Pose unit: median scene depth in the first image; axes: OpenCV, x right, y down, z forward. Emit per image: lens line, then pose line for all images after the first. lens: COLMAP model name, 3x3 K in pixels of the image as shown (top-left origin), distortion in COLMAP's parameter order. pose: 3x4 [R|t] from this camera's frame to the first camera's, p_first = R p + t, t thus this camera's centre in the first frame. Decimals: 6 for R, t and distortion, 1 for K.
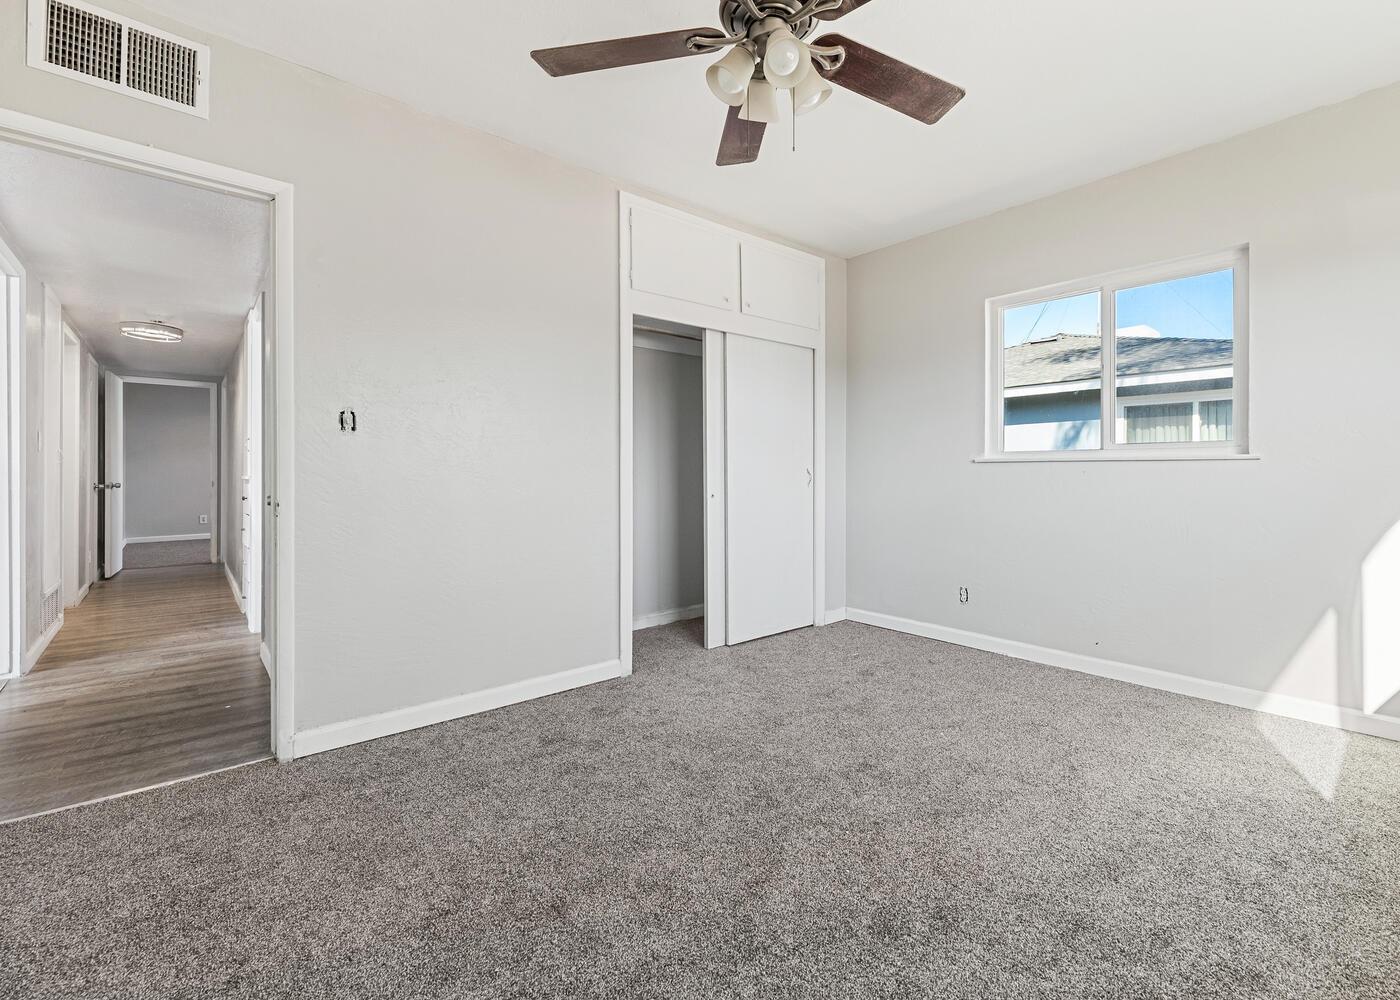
lens RADIAL K [[621.8, 0, 744.6], [0, 621.8, 474.4], [0, 0, 1]] dist [-0.000061, -0.000085]
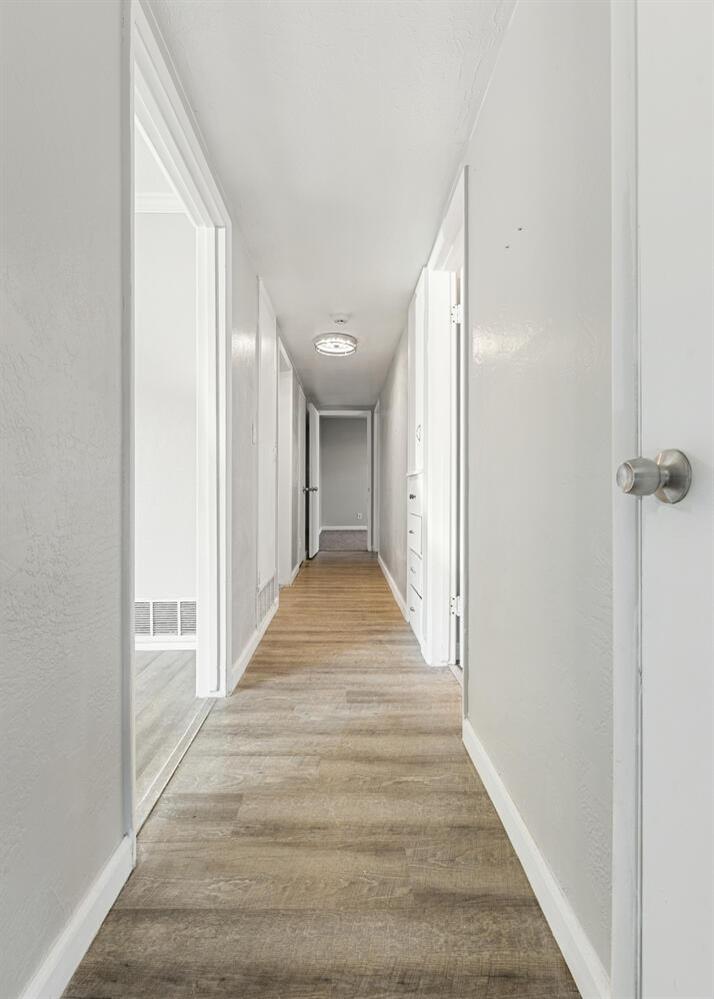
lens RADIAL K [[505.7, 0, 355.5], [0, 505.7, 495.3], [0, 0, 1]] dist [-0.000435, -0.000128]
pose [[0.753316, 0.010585, -0.657574, -0.237604], [-0.001540, 0.999896, 0.014331, 0.016095], [0.657657, -0.009783, 0.753254, 0.245270]]
